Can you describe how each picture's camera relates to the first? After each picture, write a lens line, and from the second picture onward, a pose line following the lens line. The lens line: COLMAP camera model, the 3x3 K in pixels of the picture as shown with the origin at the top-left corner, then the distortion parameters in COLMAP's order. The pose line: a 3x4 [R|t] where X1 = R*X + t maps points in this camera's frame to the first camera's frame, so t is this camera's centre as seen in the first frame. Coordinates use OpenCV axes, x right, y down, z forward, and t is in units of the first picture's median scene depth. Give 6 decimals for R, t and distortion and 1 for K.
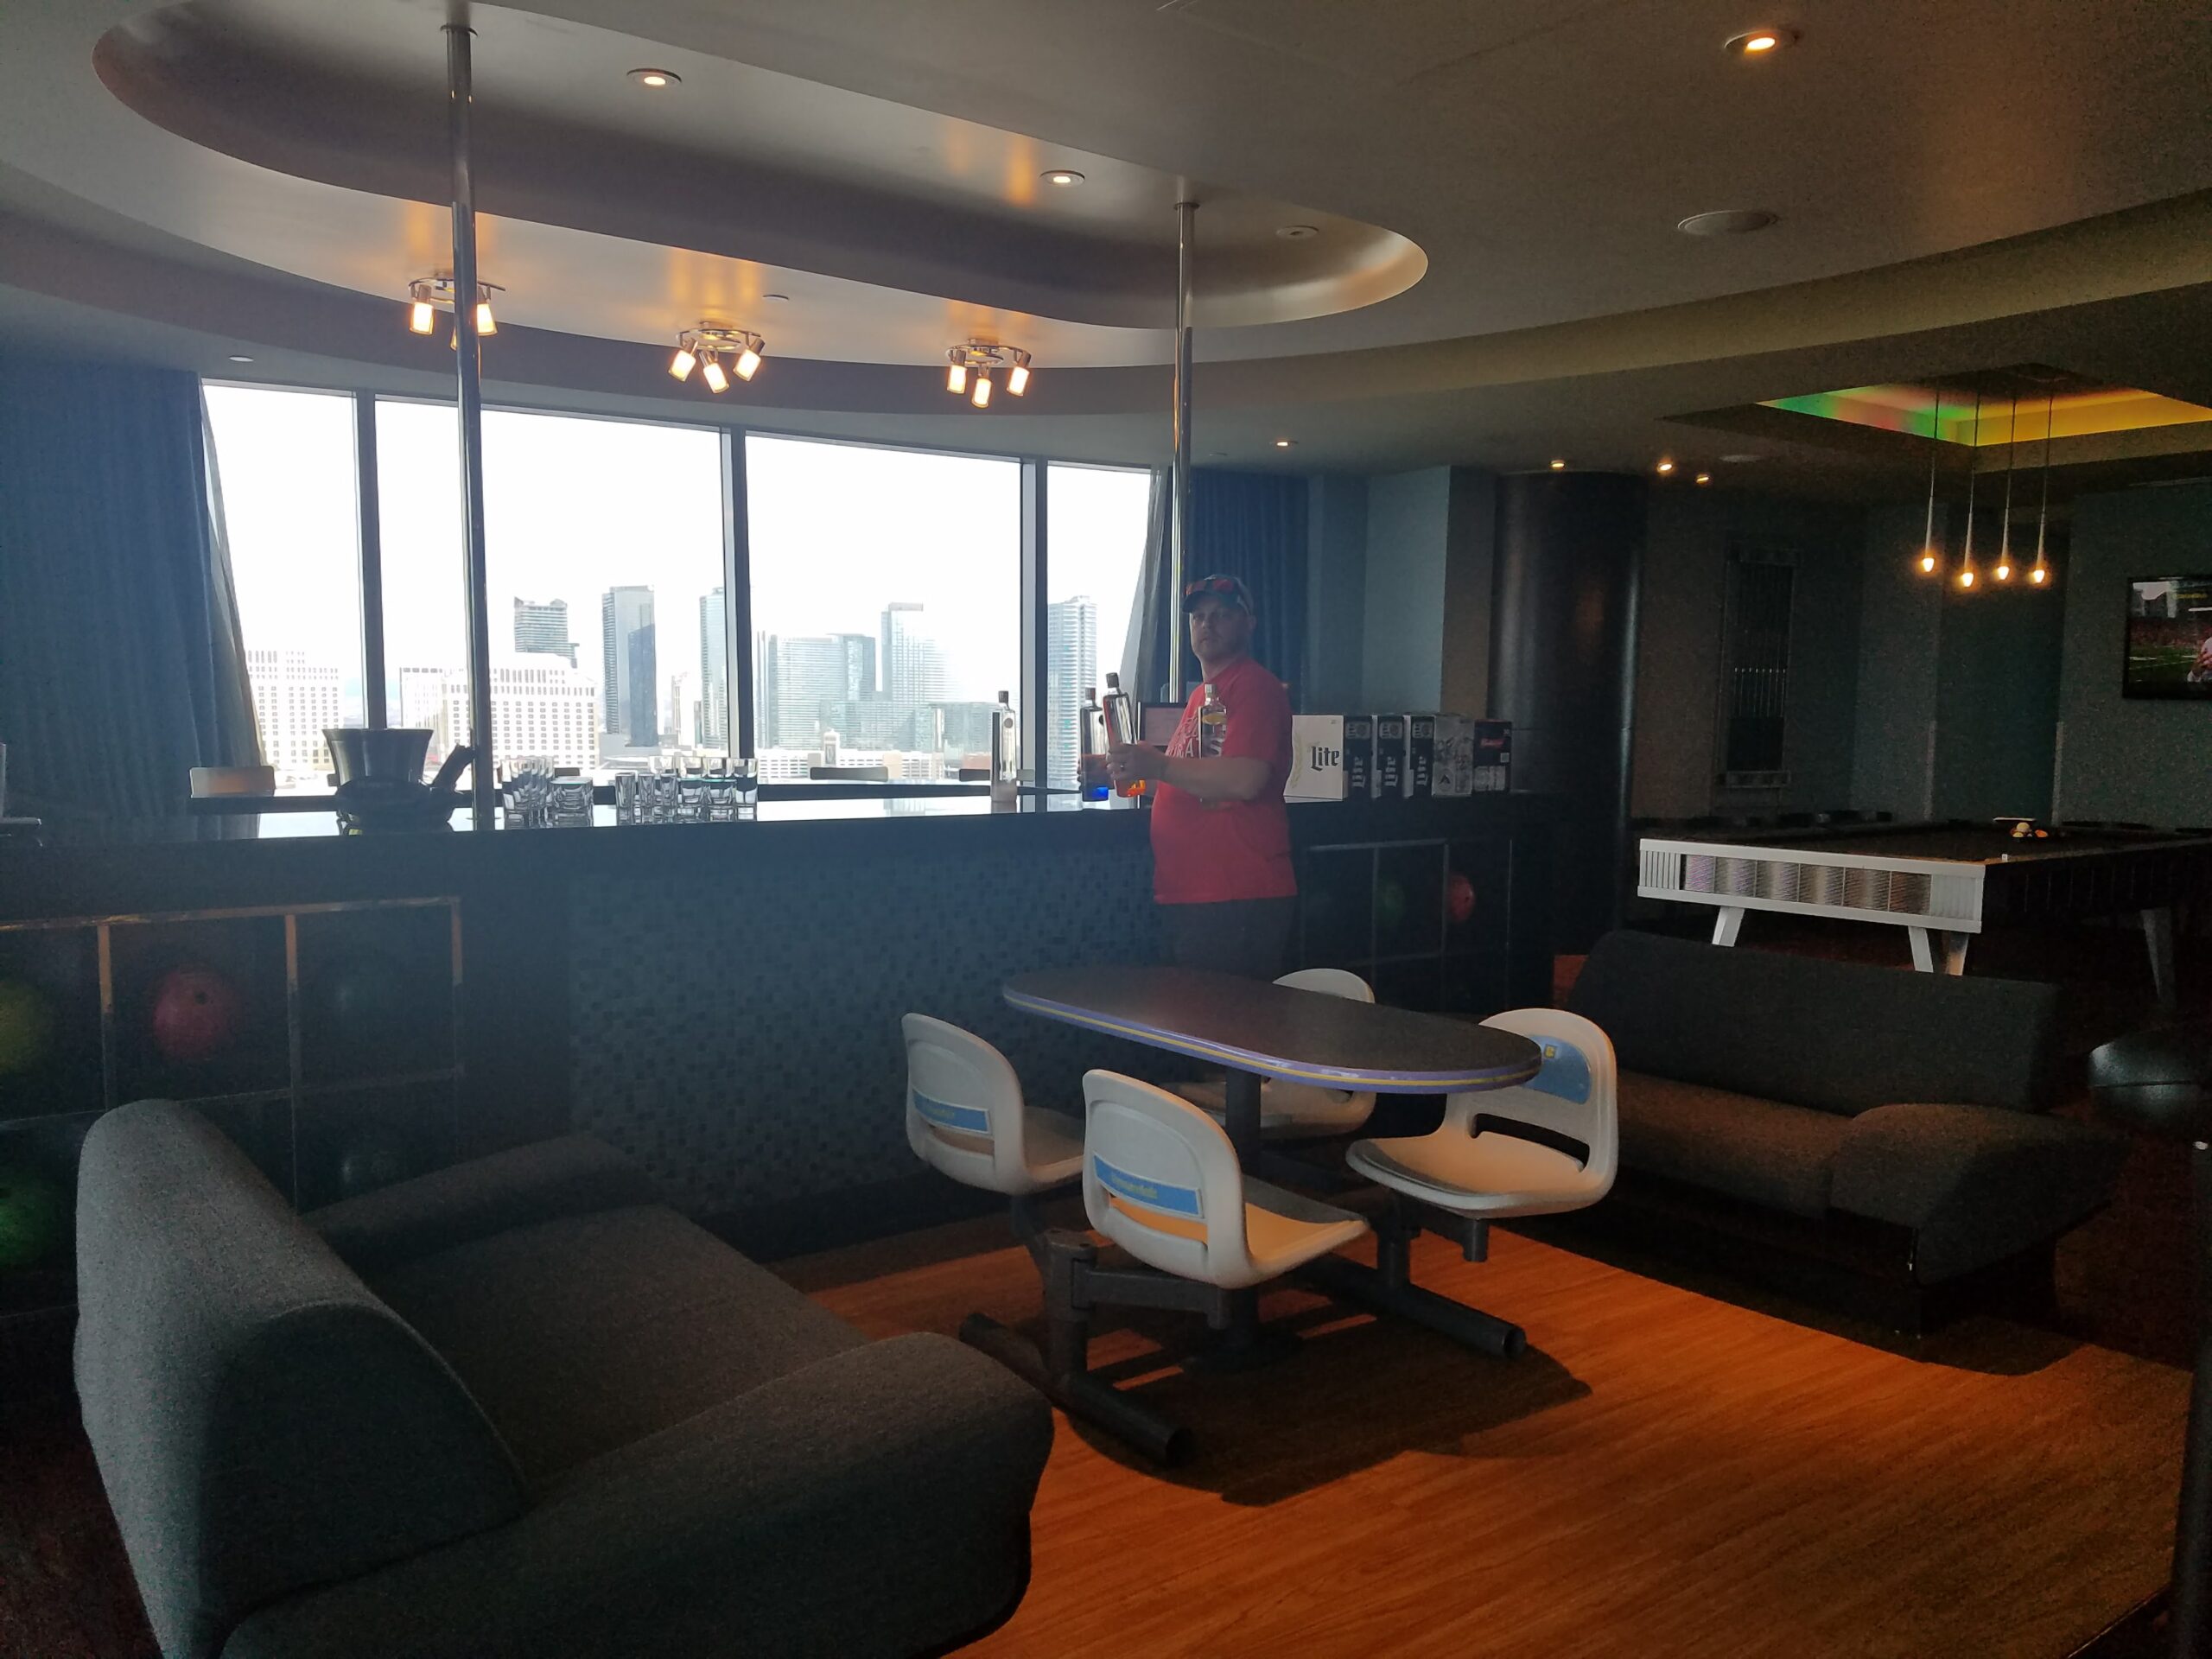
lens RADIAL K [[1694.4, 0, 1168.3], [0, 1694.4, 869.0], [0, 0, 1]] dist [0.240114, -0.388659]
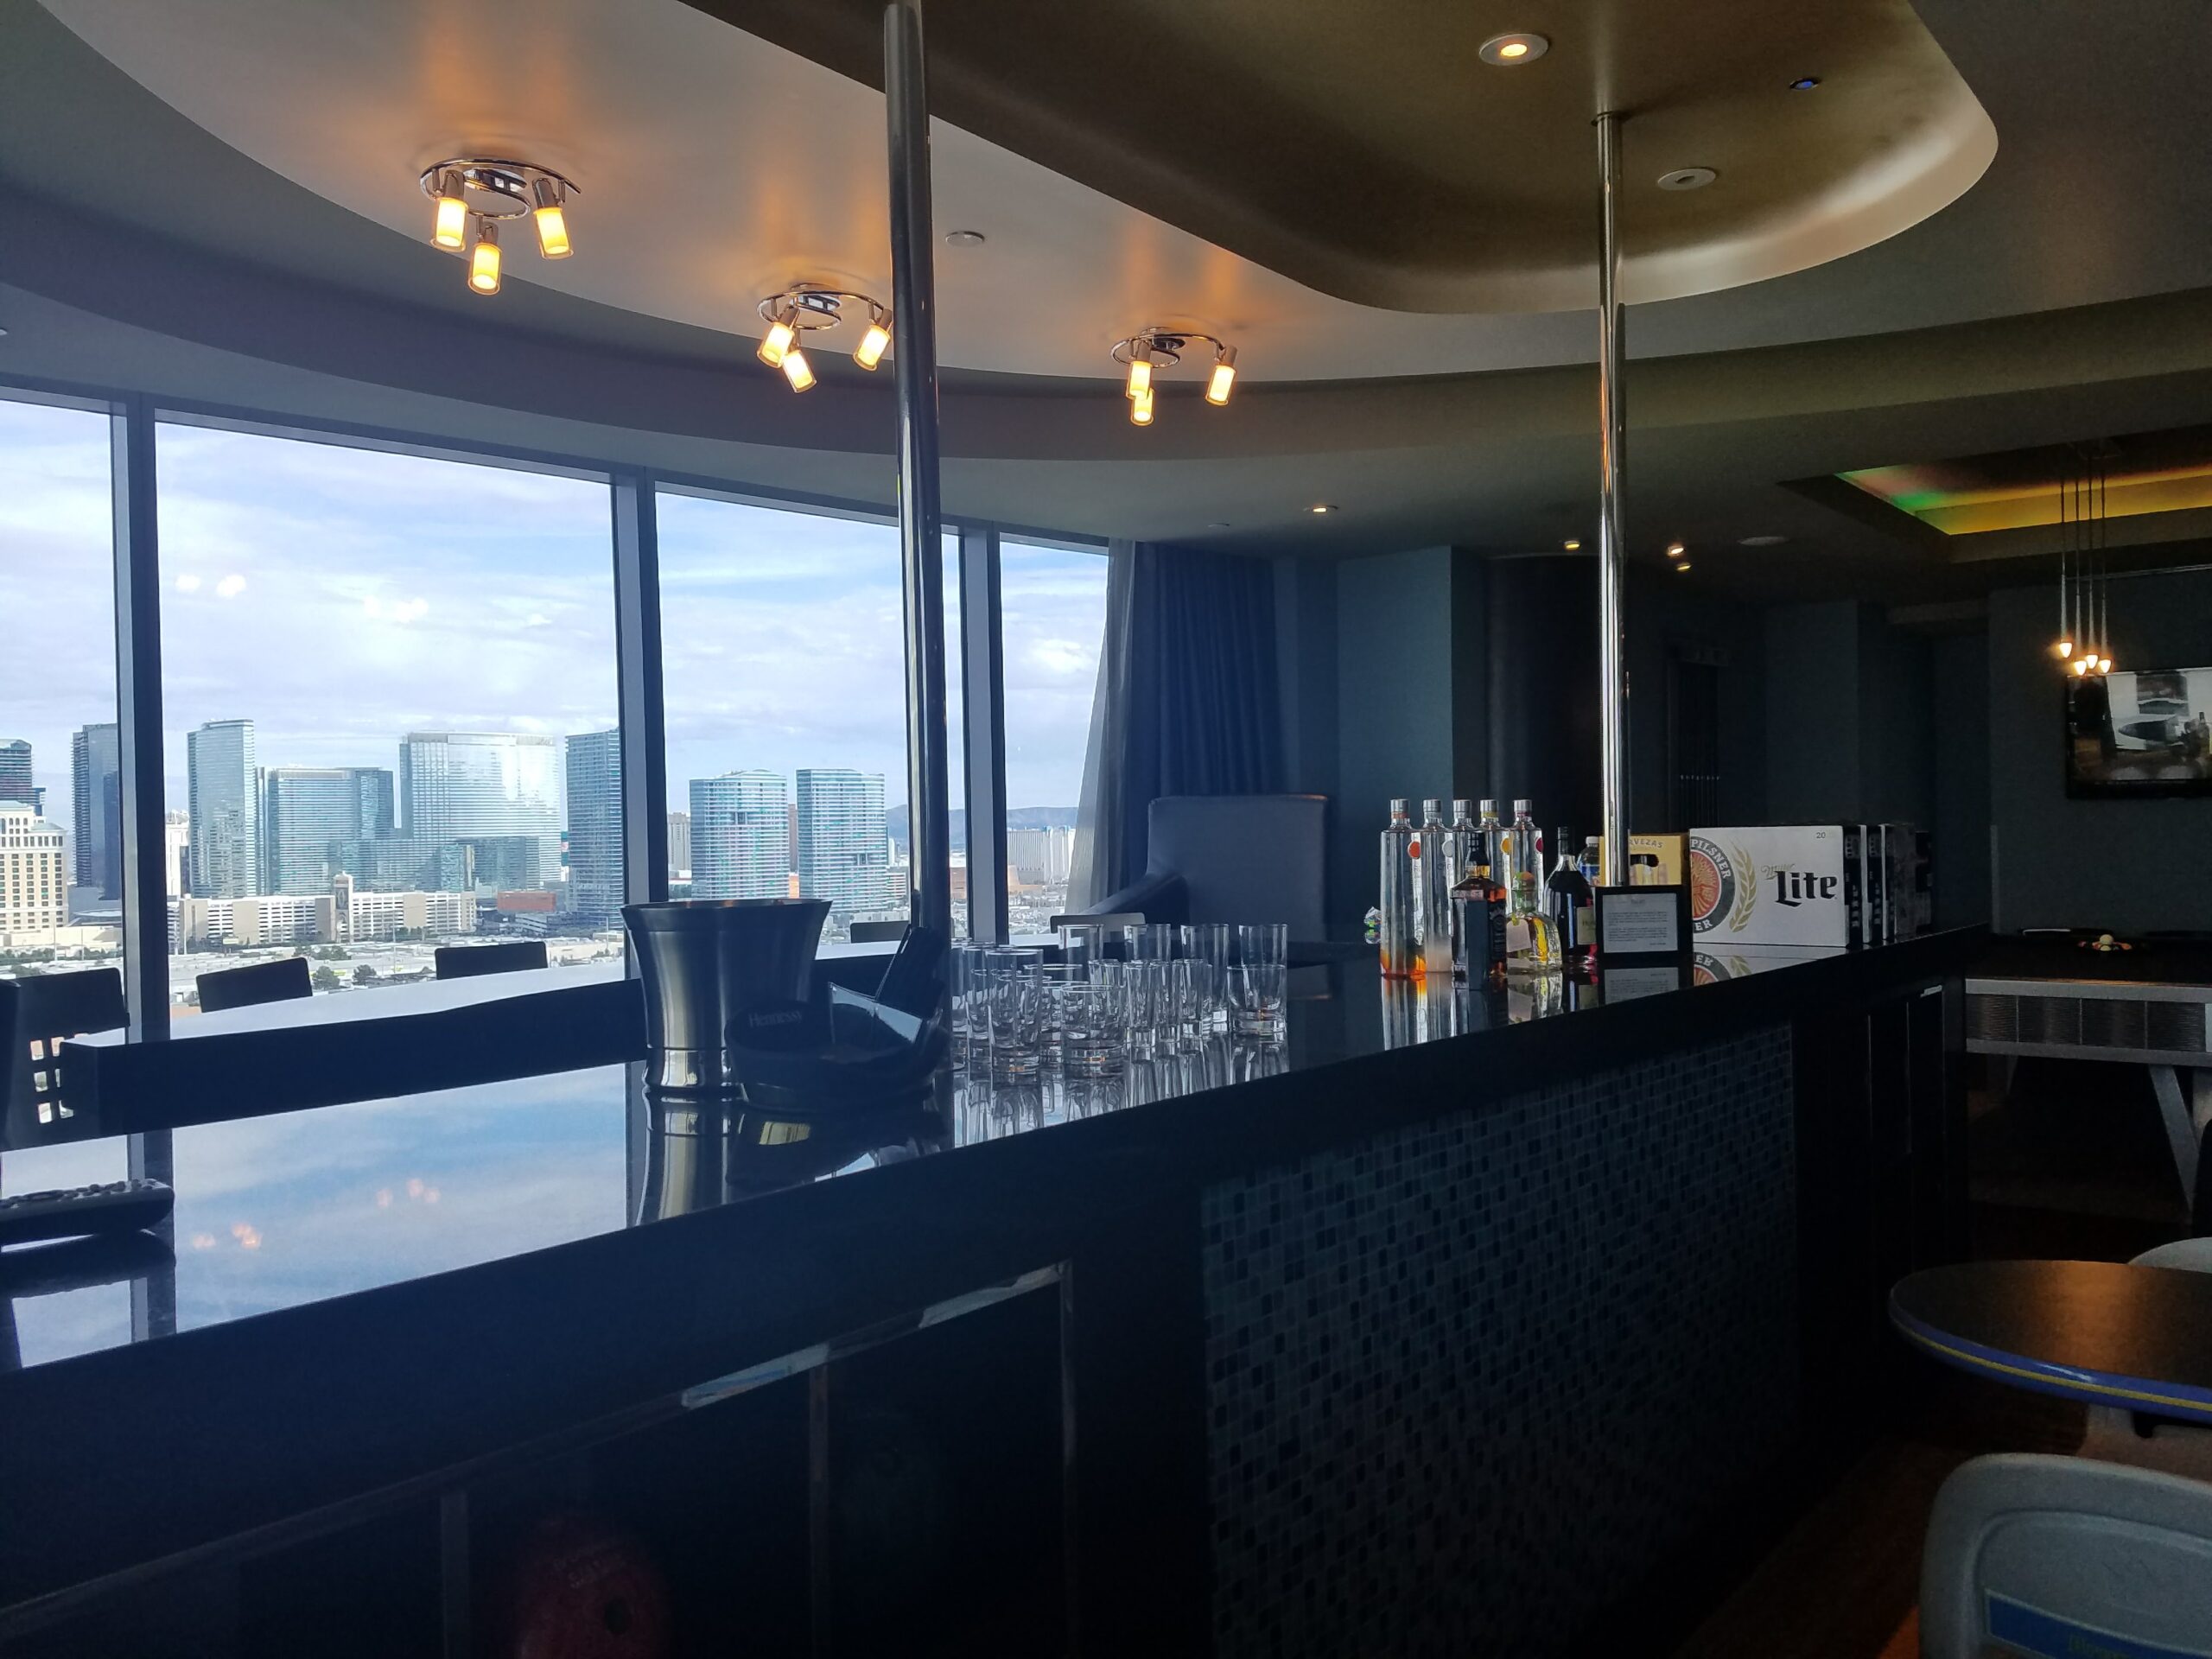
lens RADIAL K [[1677.8, 0, 1106.0], [0, 1677.8, 829.5], [0, 0, 1]] dist [0.224612, -0.375928]
pose [[0.972962, -0.027329, 0.229342, -0.169204], [0.049081, 0.994760, -0.089683, -0.019554], [-0.225690, 0.098515, 0.969205, 0.186961]]
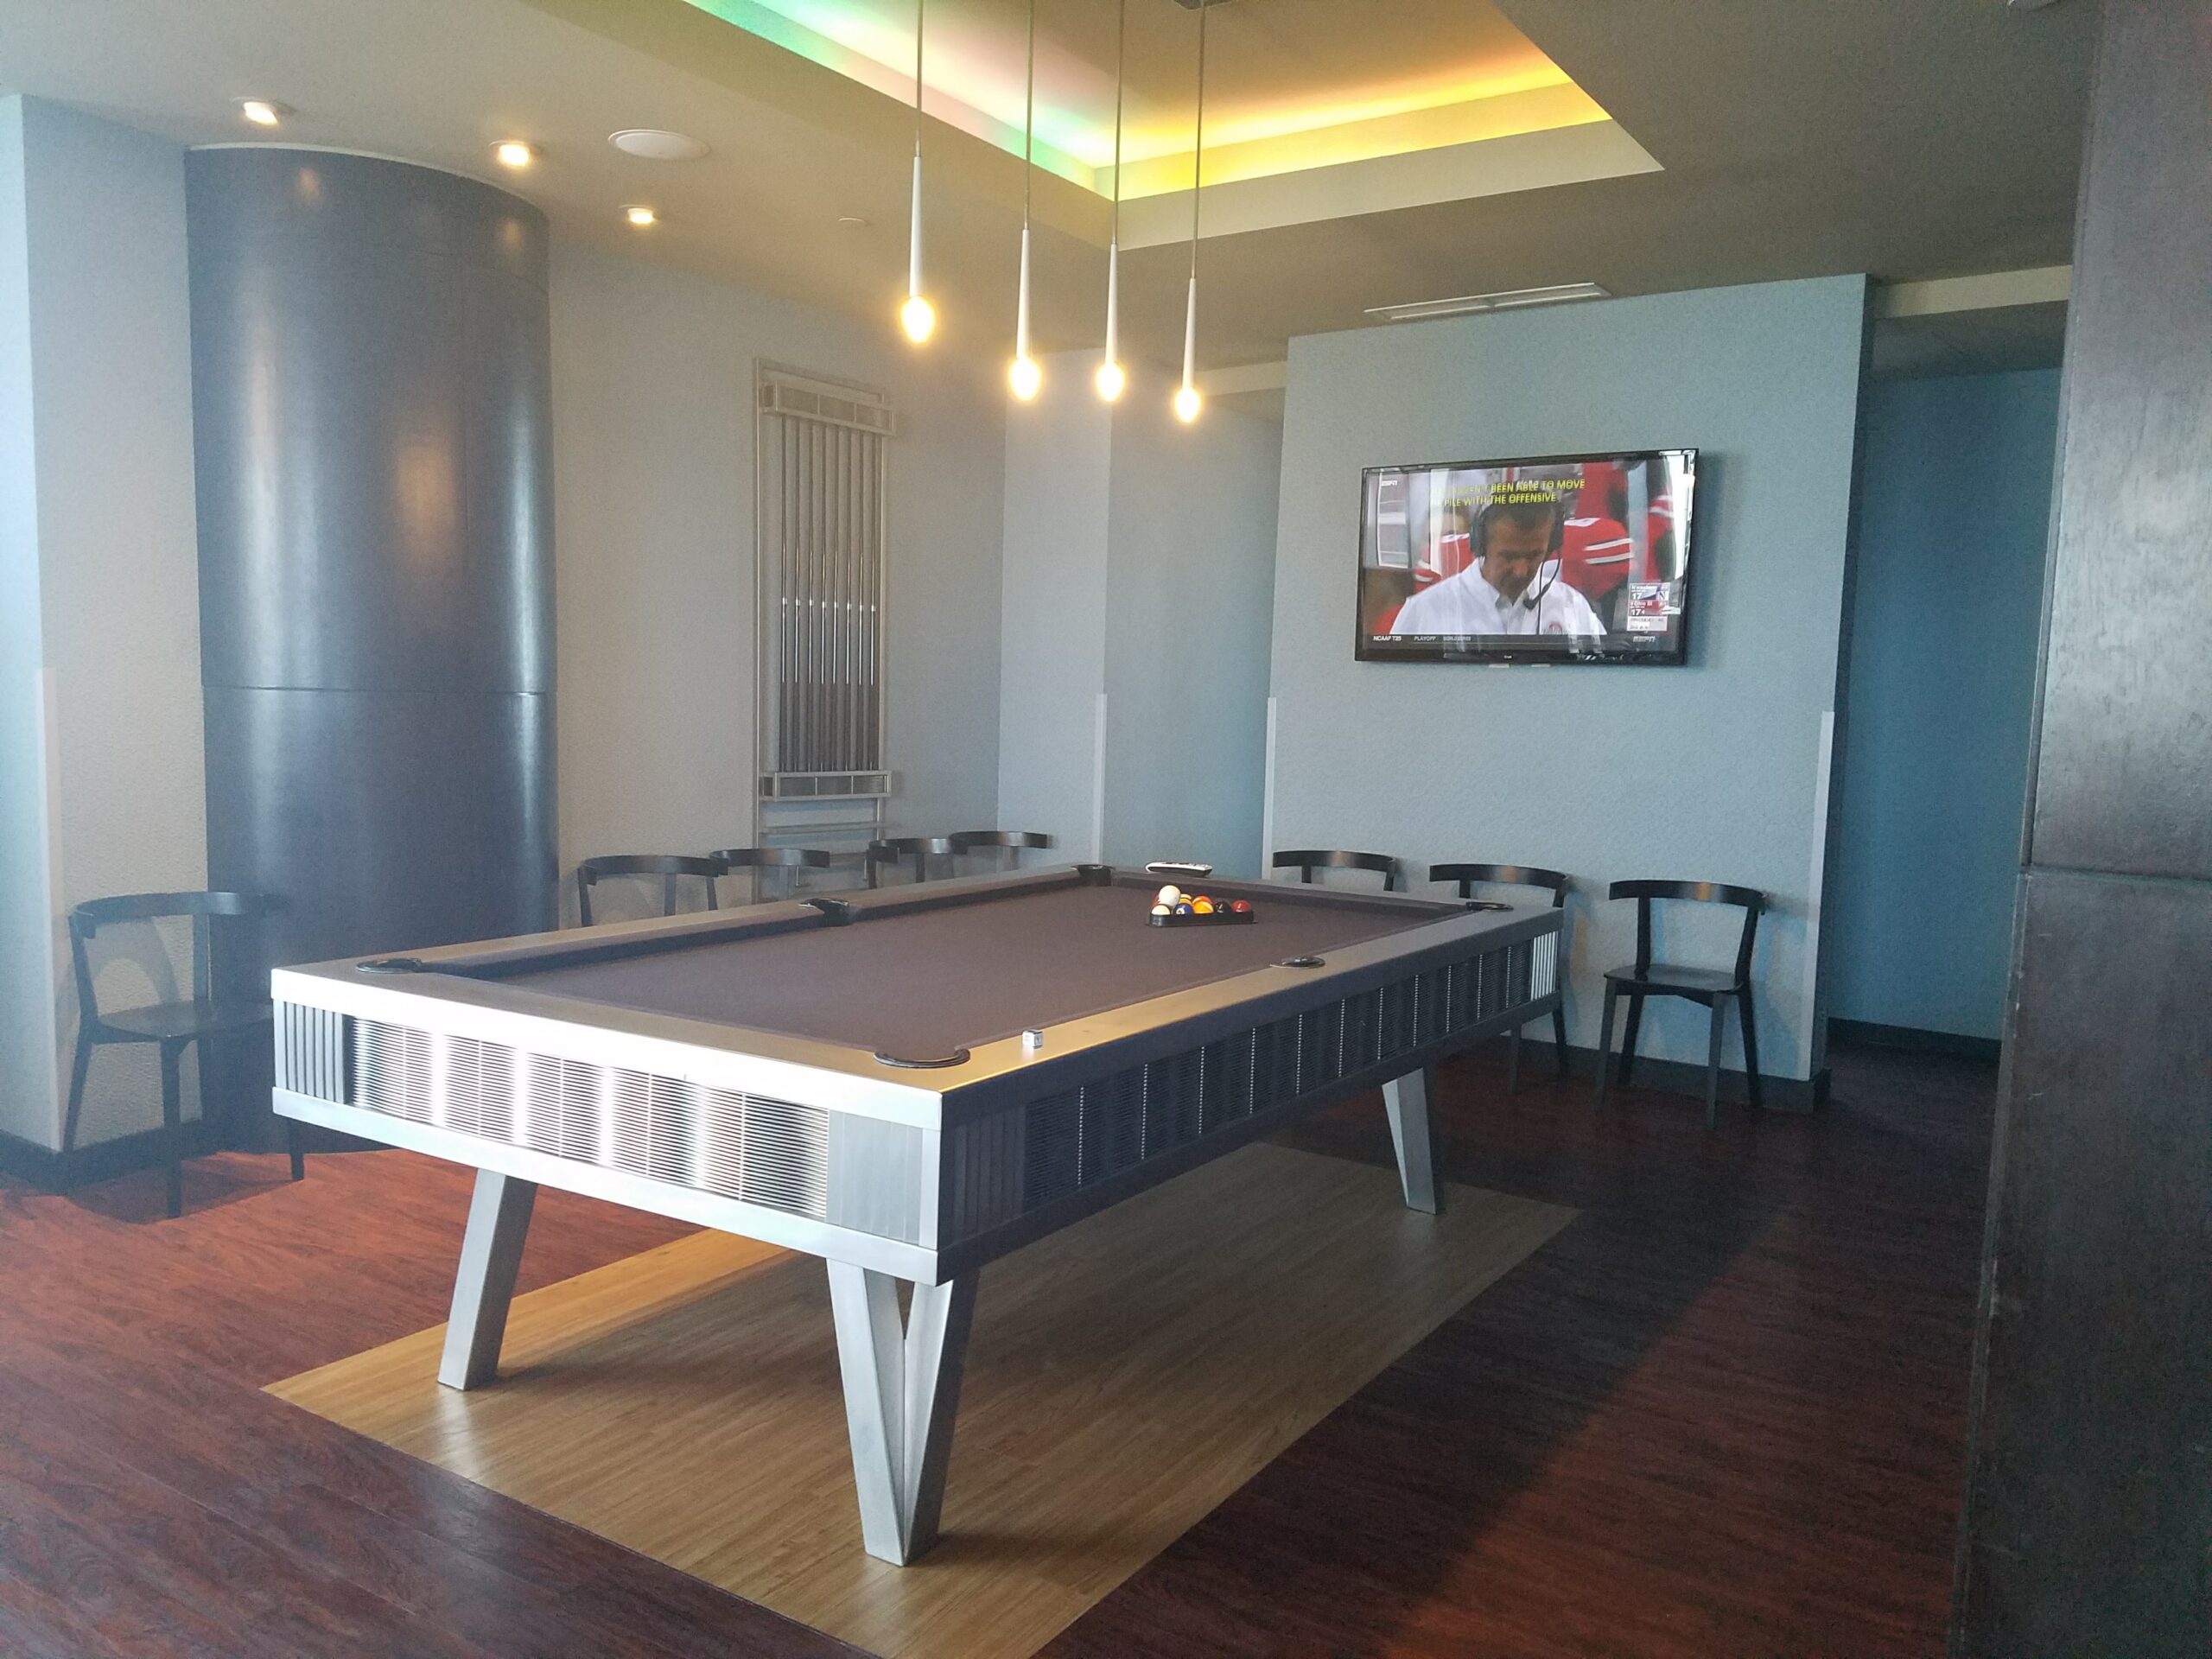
lens RADIAL K [[1677.8, 0, 1106.0], [0, 1677.8, 829.5], [0, 0, 1]] dist [0.224612, -0.375928]
pose [[0.947141, -0.016827, 0.320375, 0.240061], [0.019290, 0.999804, -0.004515, -0.031759], [-0.320236, 0.010457, 0.947280, 0.414351]]
